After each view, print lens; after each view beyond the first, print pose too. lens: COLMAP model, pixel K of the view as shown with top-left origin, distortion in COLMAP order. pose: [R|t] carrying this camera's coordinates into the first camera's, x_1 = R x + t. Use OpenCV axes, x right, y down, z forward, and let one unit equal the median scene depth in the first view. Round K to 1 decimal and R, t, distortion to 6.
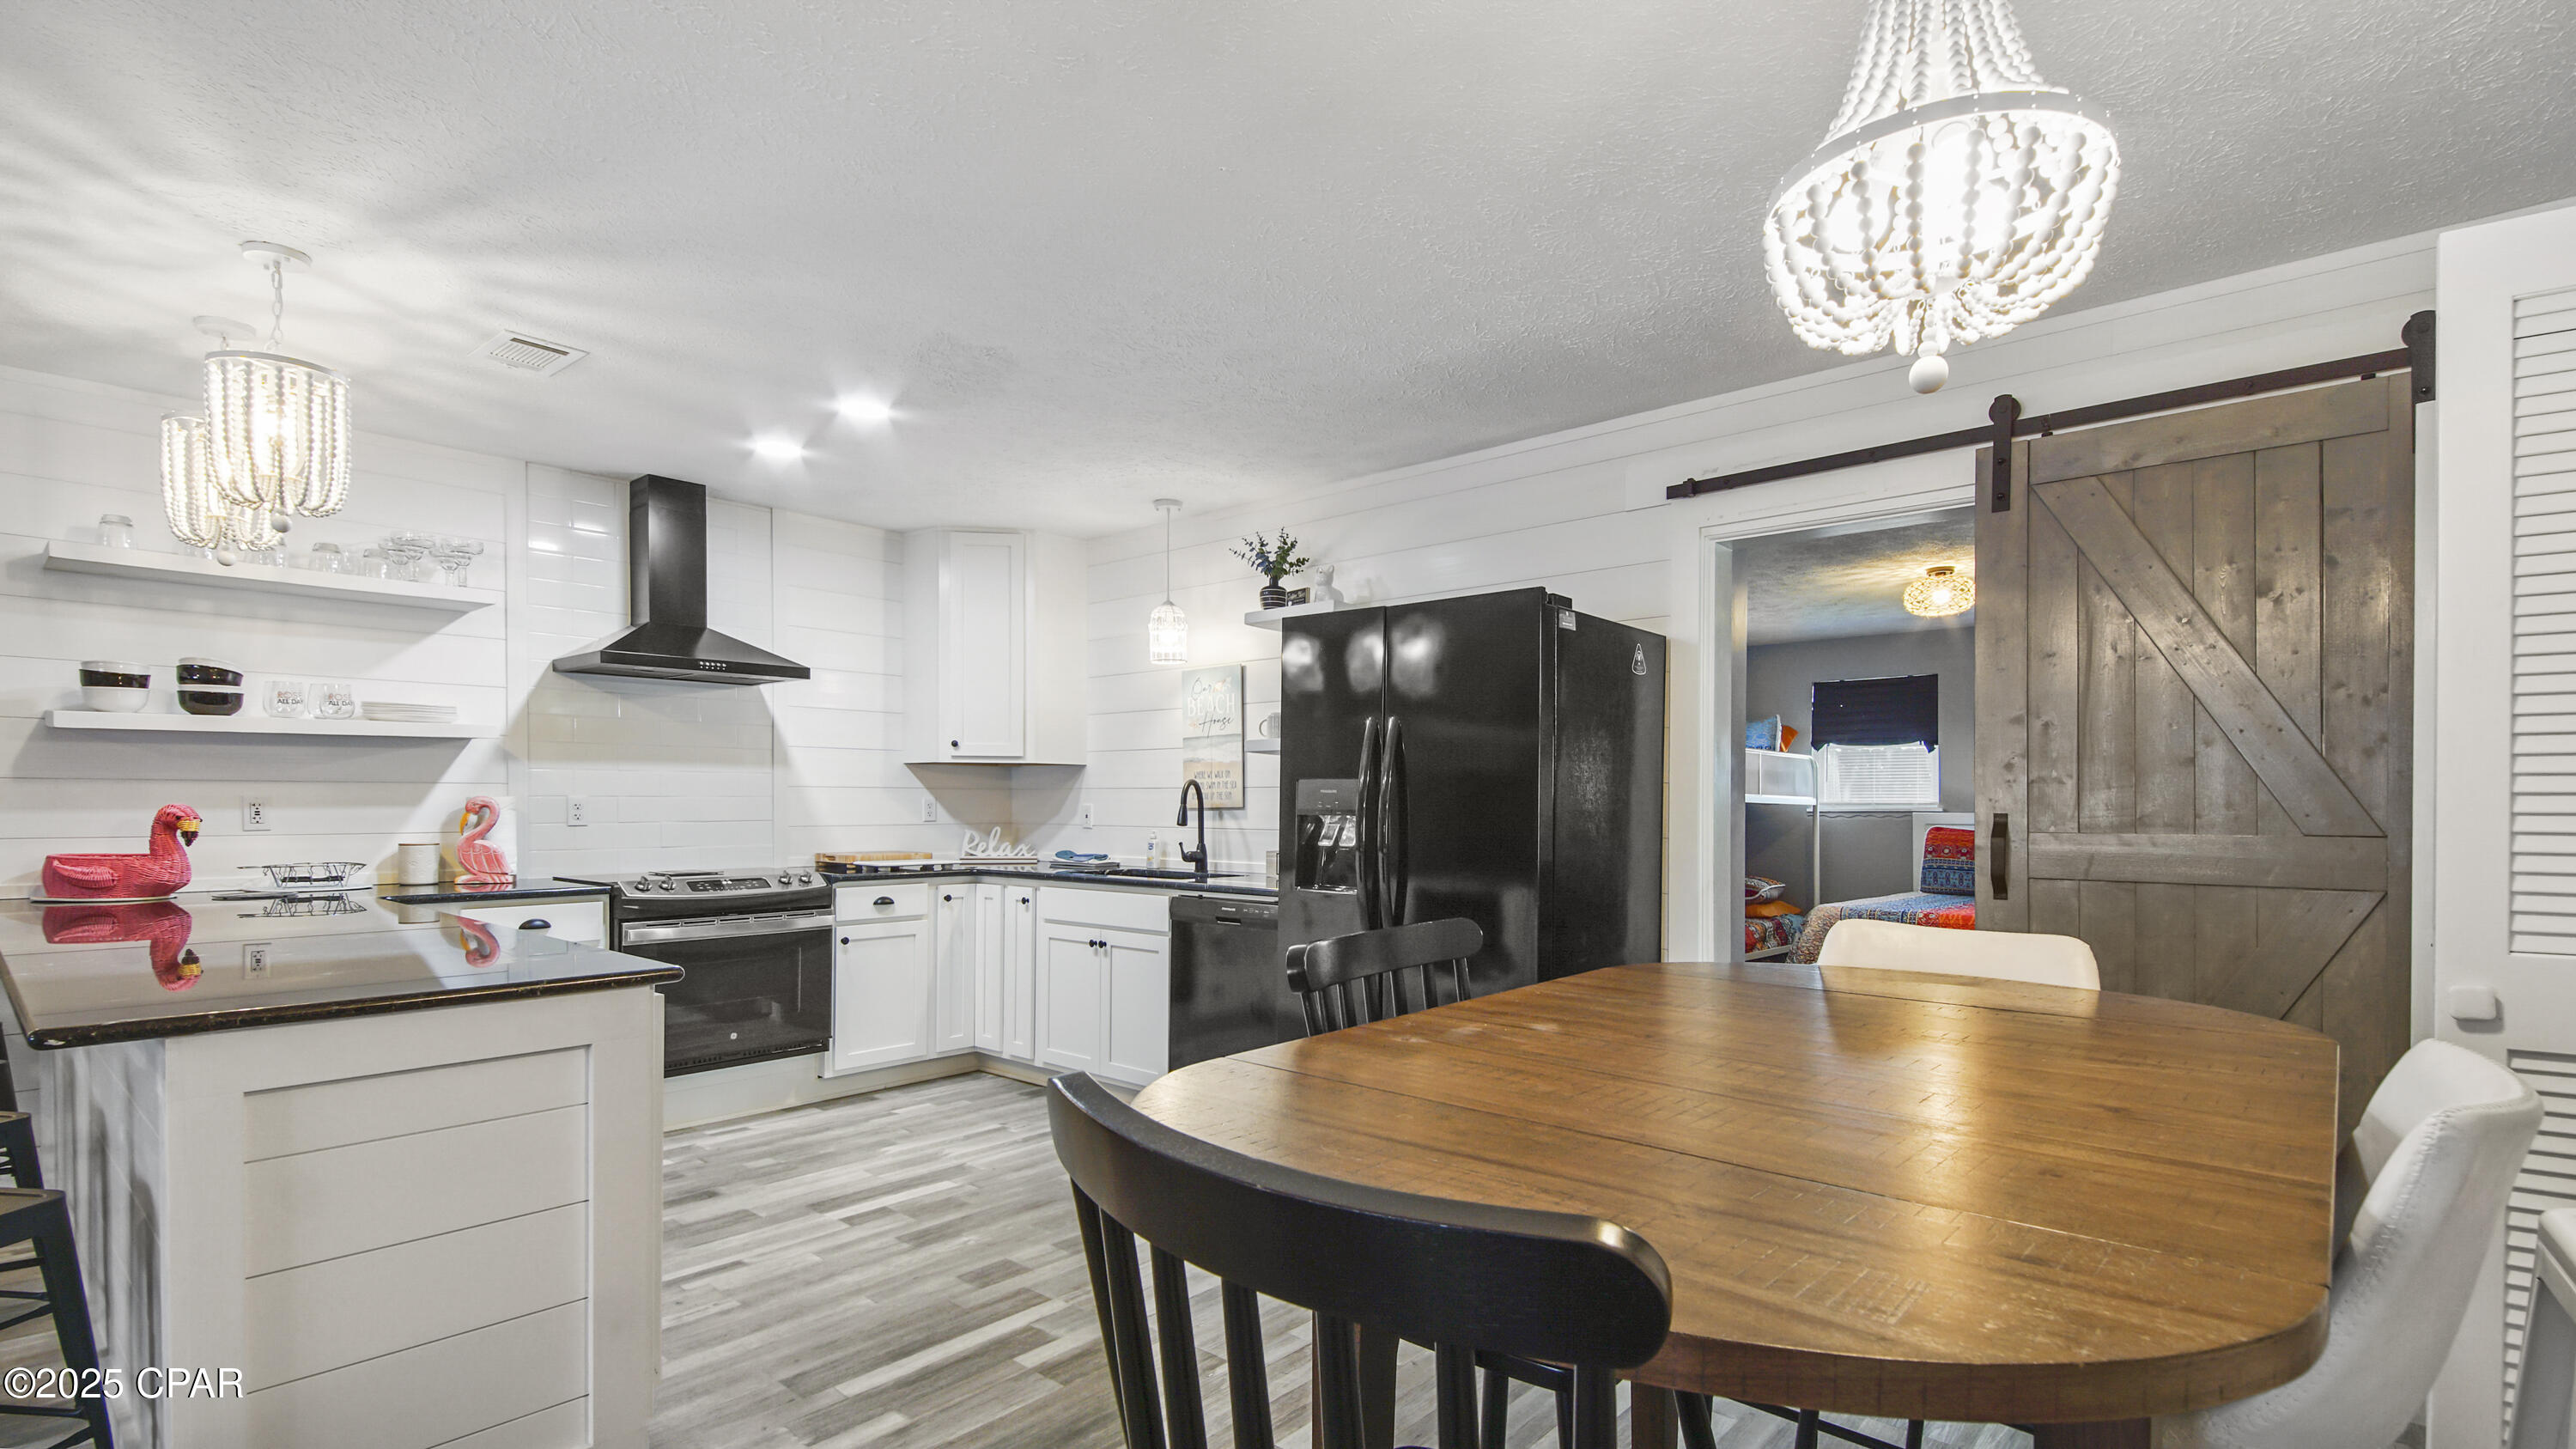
lens RADIAL K [[1222.6, 0, 1317.0], [0, 1222.6, 807.6], [0, 0, 1]] dist [0.050438, -0.031857]
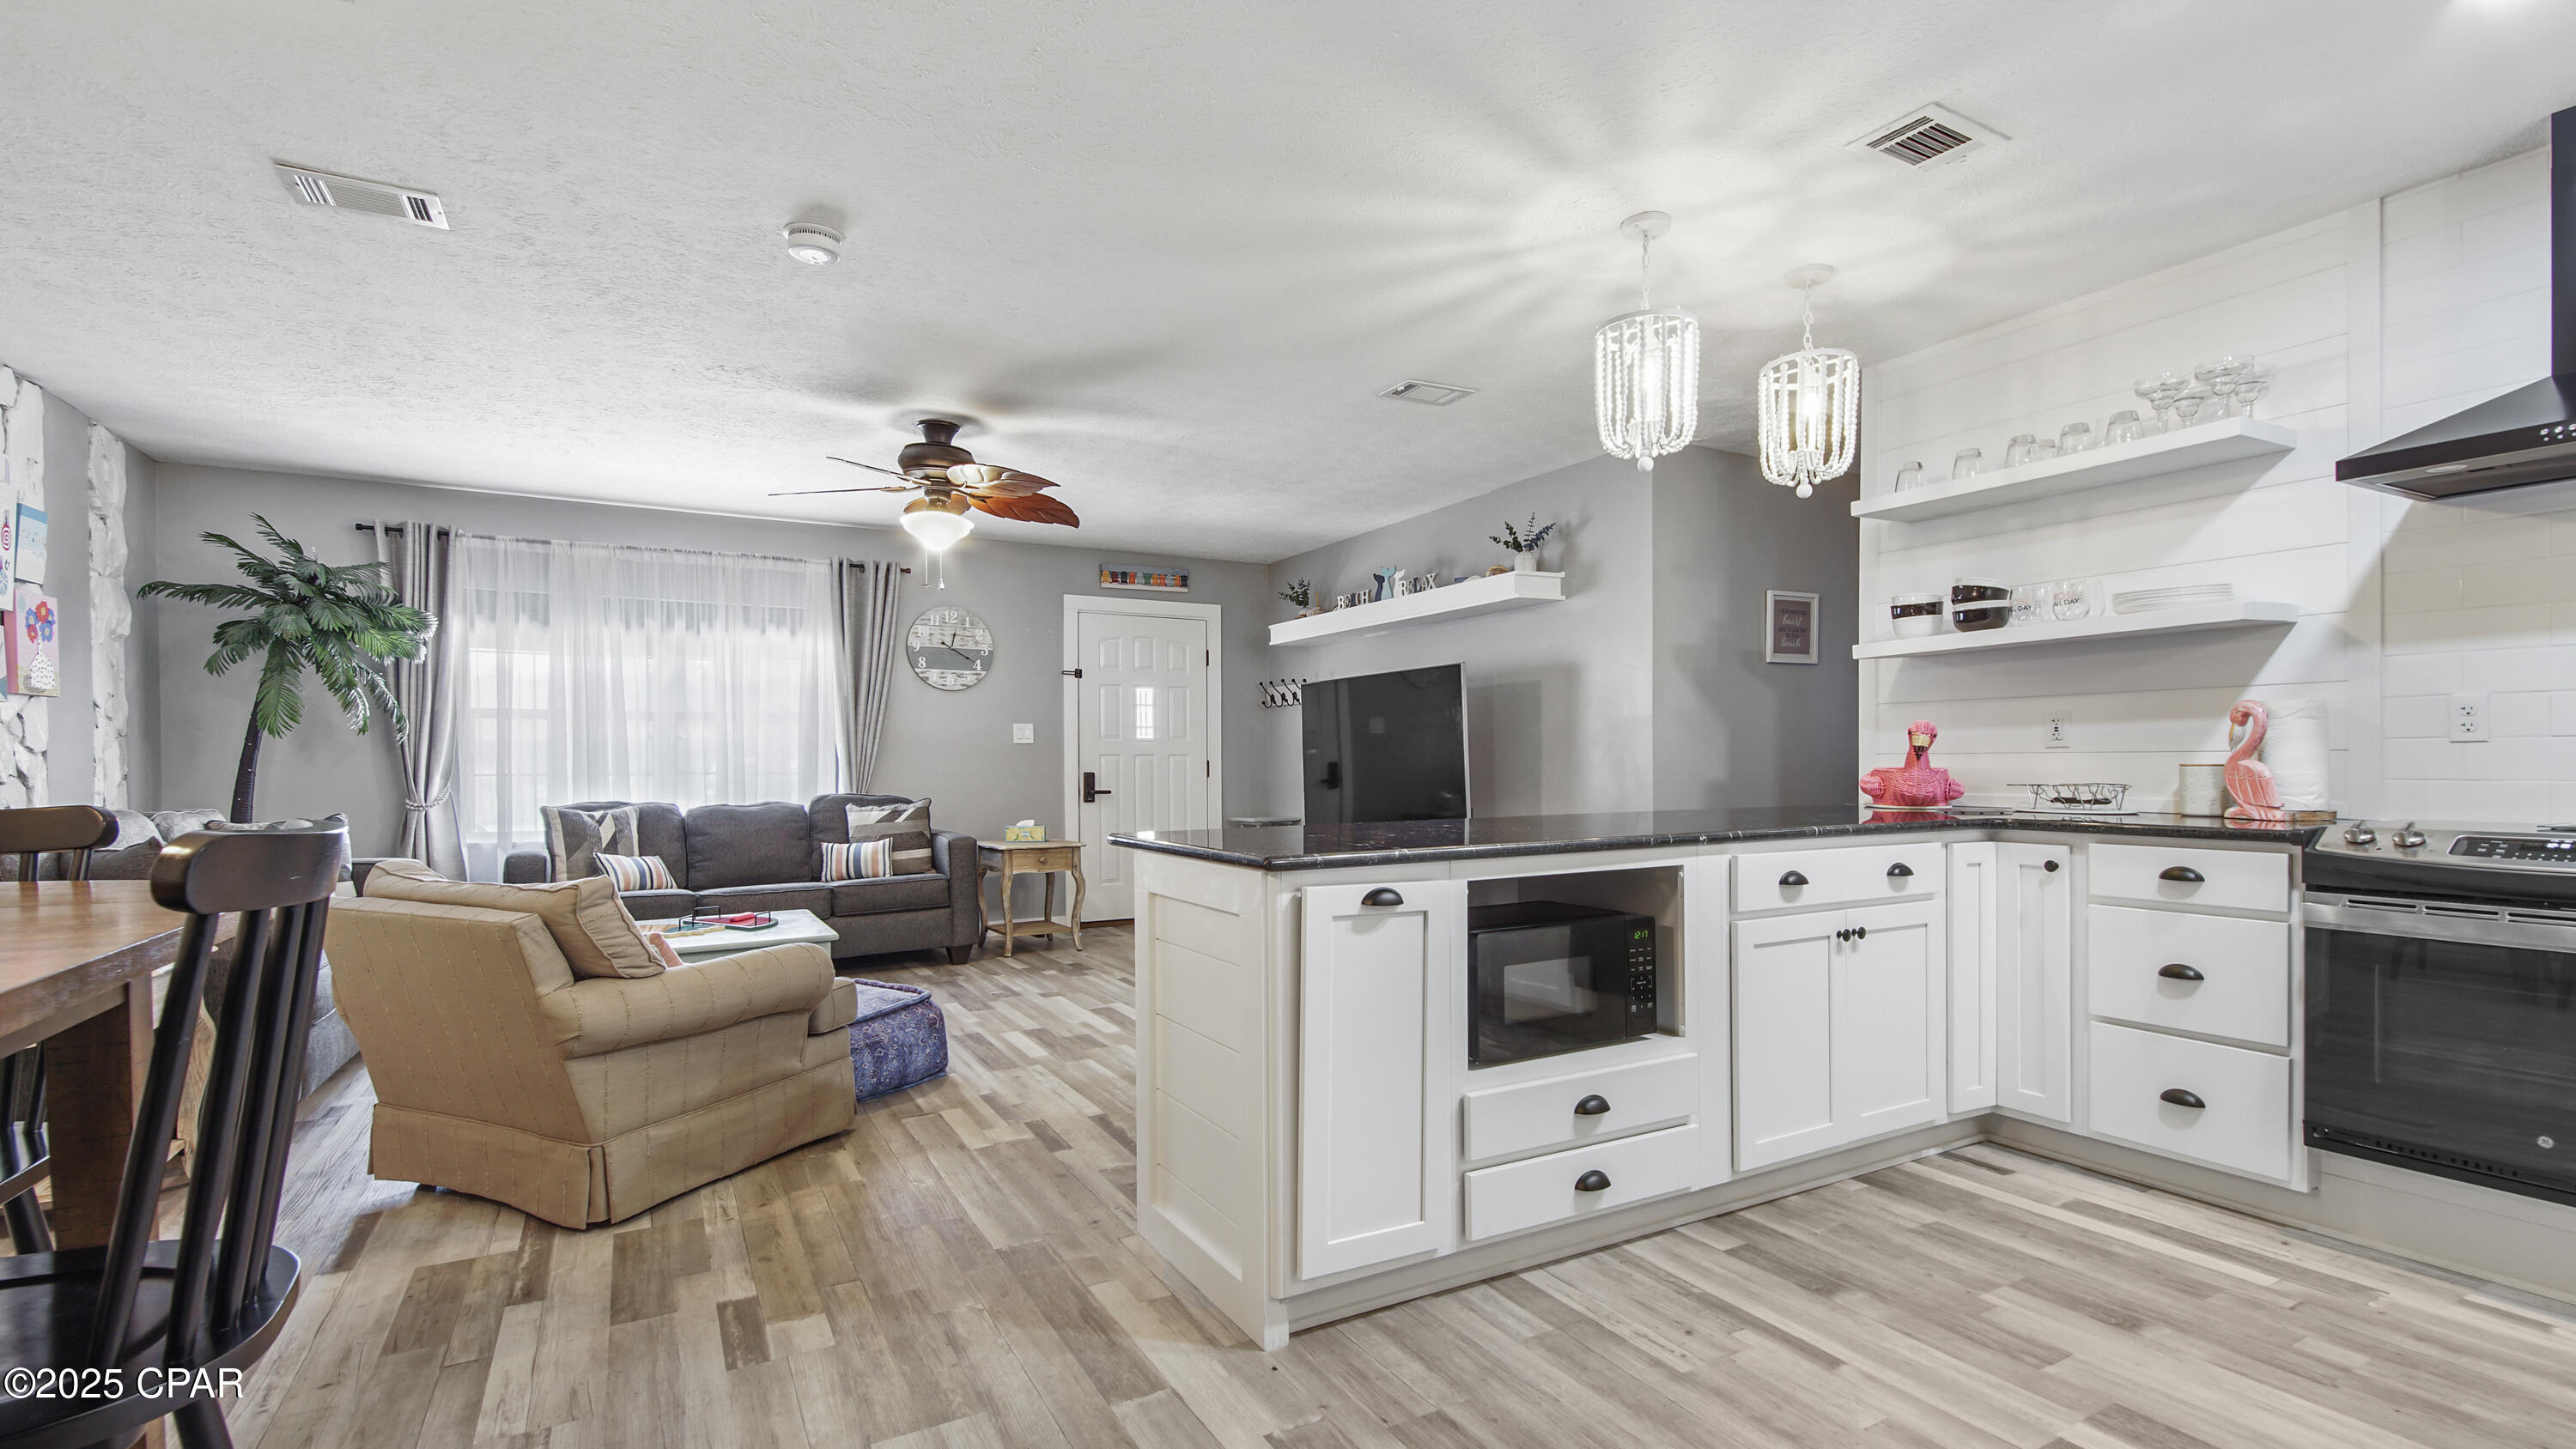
lens RADIAL K [[1152.6, 0, 1252.2], [0, 1152.6, 776.1], [0, 0, 1]] dist [0.002039, -0.000006]
pose [[-0.365396, 0.011915, -0.930776, 0.176931], [-0.001600, 0.999909, 0.013428, 0.027141], [0.930851, 0.006396, -0.365344, 0.693563]]
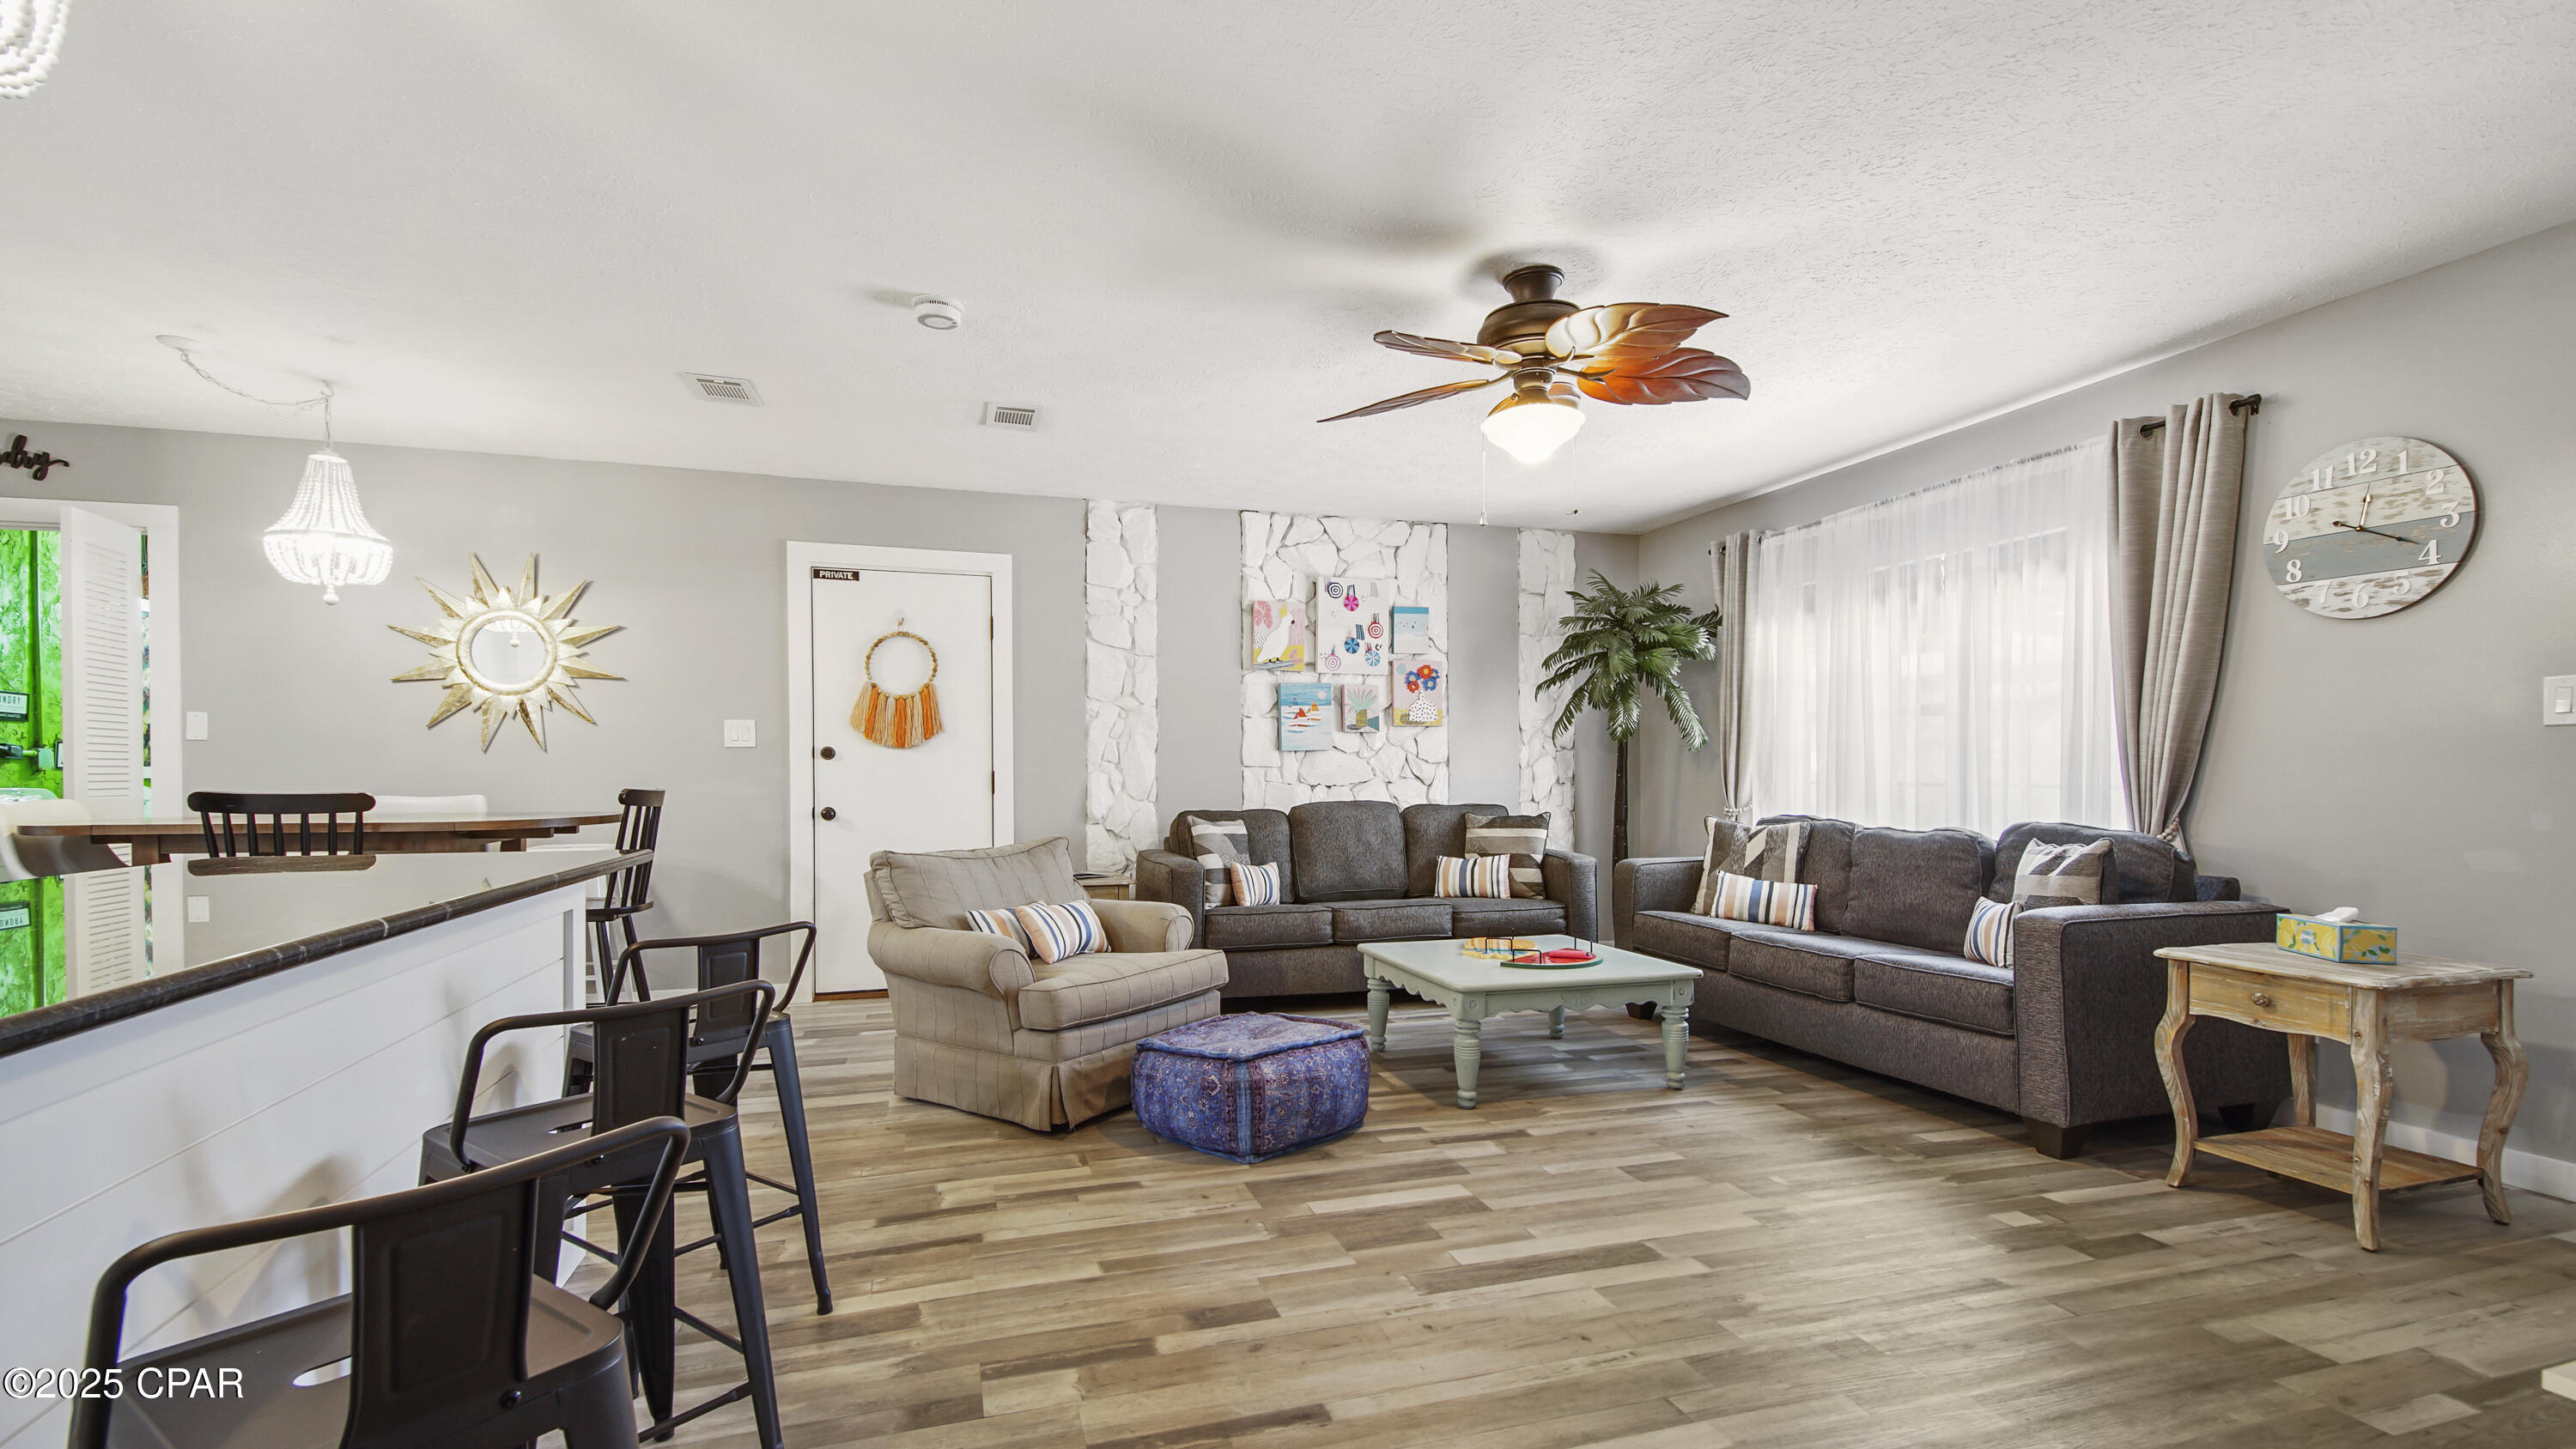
lens RADIAL K [[1120.0, 0, 1299.9], [0, 1120.0, 775.9], [0, 0, 1]] dist [0.038577, -0.022694]
pose [[-0.849468, -0.001979, 0.527636, -0.975466], [0.003895, 0.999942, 0.010021, 0.023578], [-0.527625, 0.010567, -0.849411, 0.719210]]
